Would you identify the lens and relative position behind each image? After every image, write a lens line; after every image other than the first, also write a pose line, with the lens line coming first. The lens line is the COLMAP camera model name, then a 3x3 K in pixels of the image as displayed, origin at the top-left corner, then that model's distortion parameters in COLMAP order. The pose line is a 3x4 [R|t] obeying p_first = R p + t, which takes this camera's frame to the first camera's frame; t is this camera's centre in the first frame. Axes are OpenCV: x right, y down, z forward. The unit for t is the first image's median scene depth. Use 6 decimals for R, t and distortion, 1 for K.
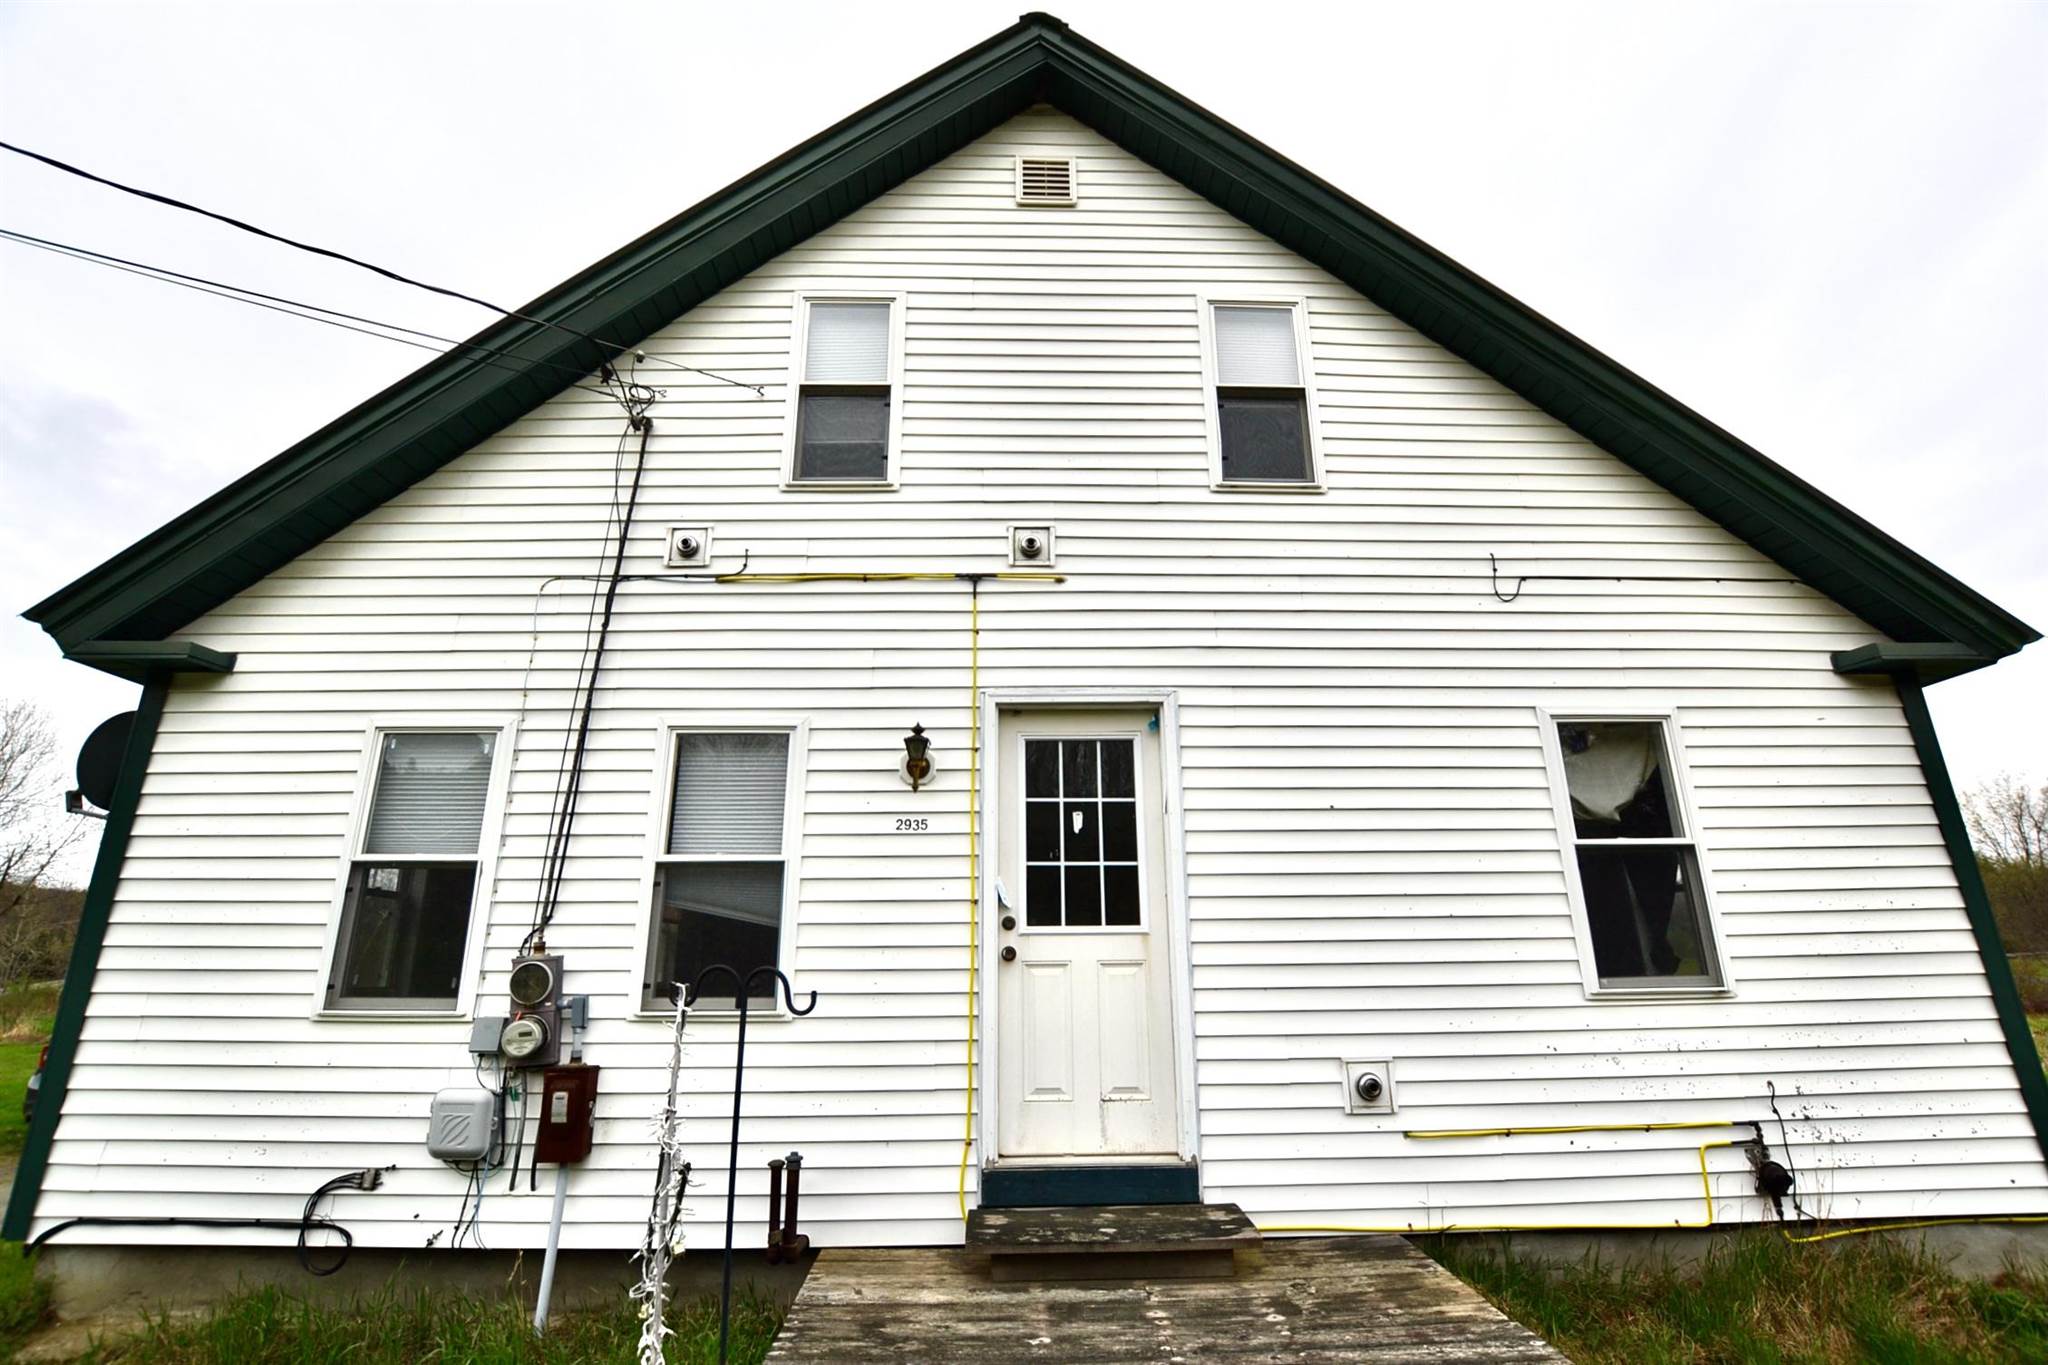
lens RADIAL K [[924.3, 0, 1022.7], [0, 924.3, 687.2], [0, 0, 1]] dist [-0.036477, 0.007389]
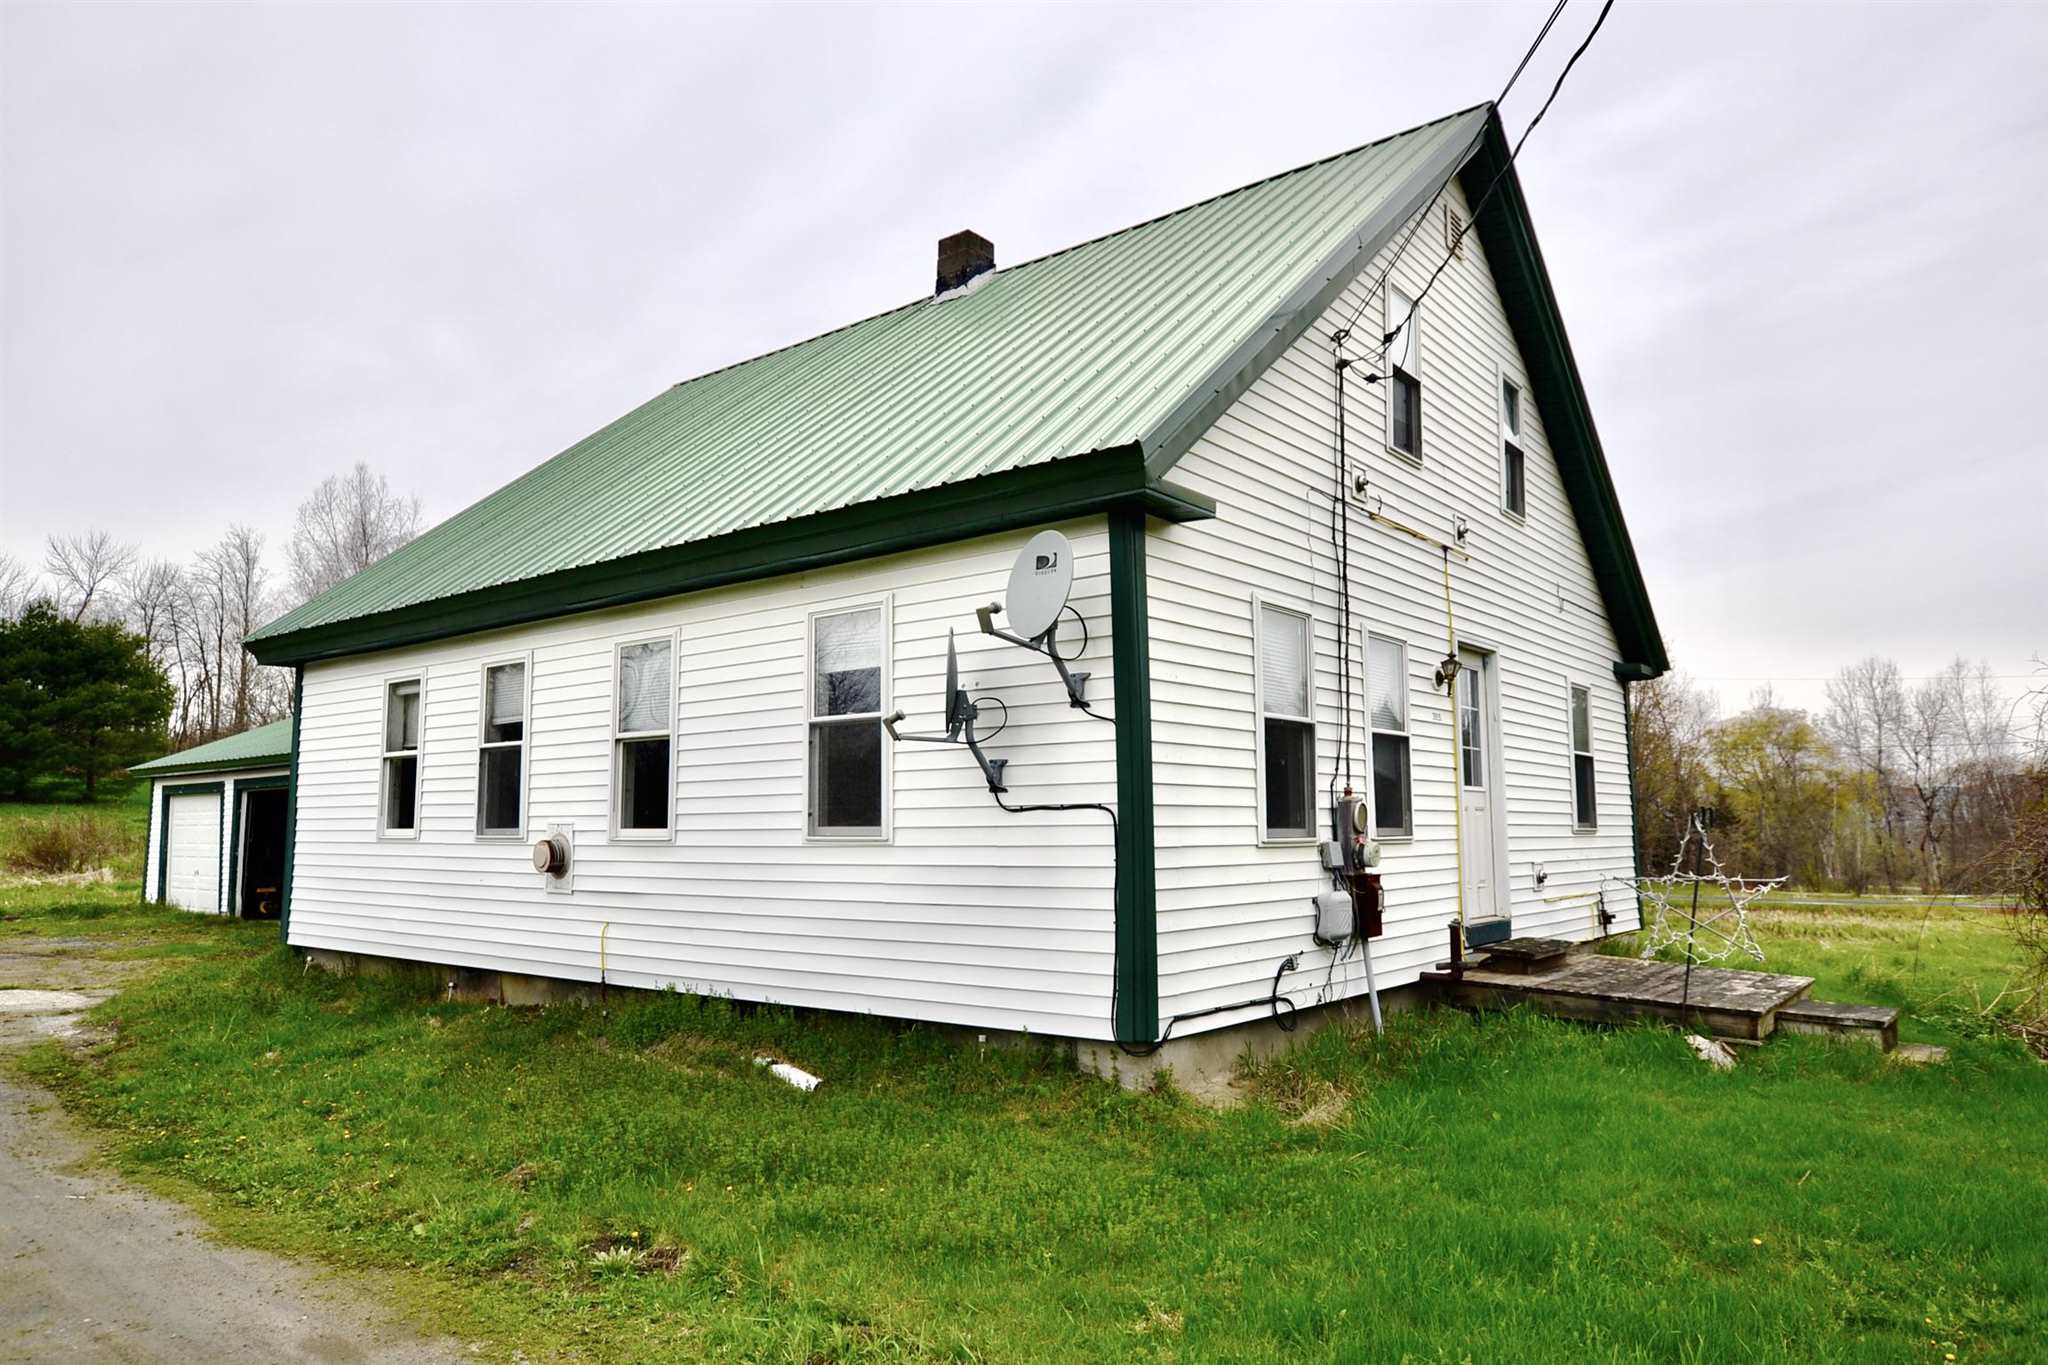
lens RADIAL K [[1319.5, 0, 1024.0], [0, 1319.5, 682.5], [0, 0, 1]] dist [-0.002617, 0.003018]
pose [[0.636145, 0.091430, 0.766133, -2.280556], [-0.222160, 0.972608, 0.068396, 0.101676], [-0.738894, -0.213714, 0.639032, 0.146567]]
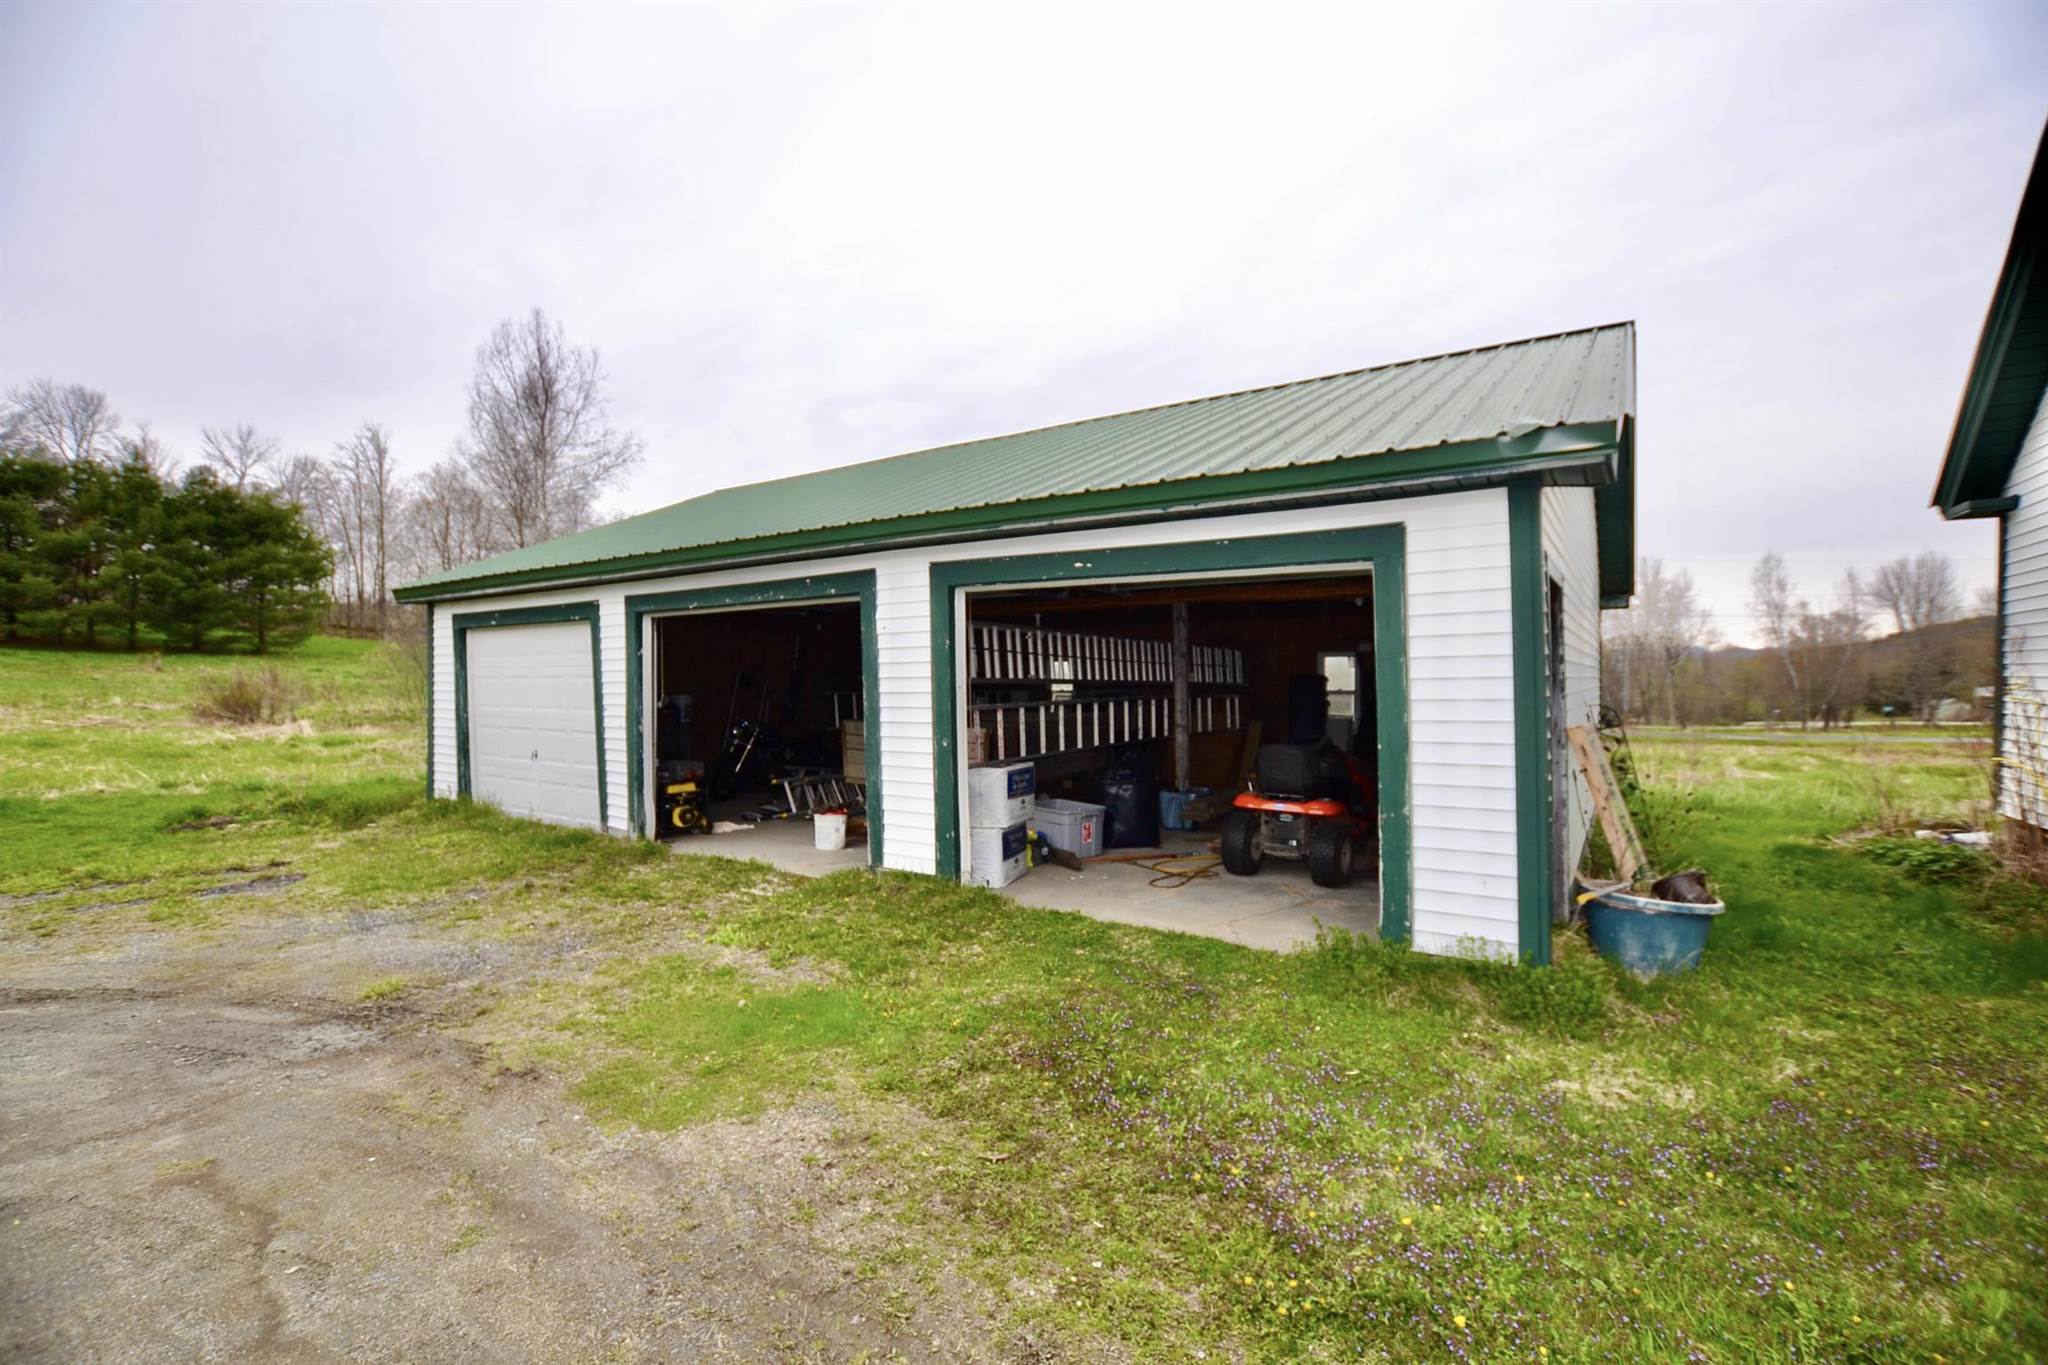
lens RADIAL K [[924.3, 0, 1022.7], [0, 924.3, 687.2], [0, 0, 1]] dist [-0.036477, 0.007389]
pose [[0.559567, -0.001220, 0.828784, -1.439804], [-0.239432, 0.957122, 0.163065, 1.148272], [-0.793446, -0.289683, 0.535282, 3.765954]]
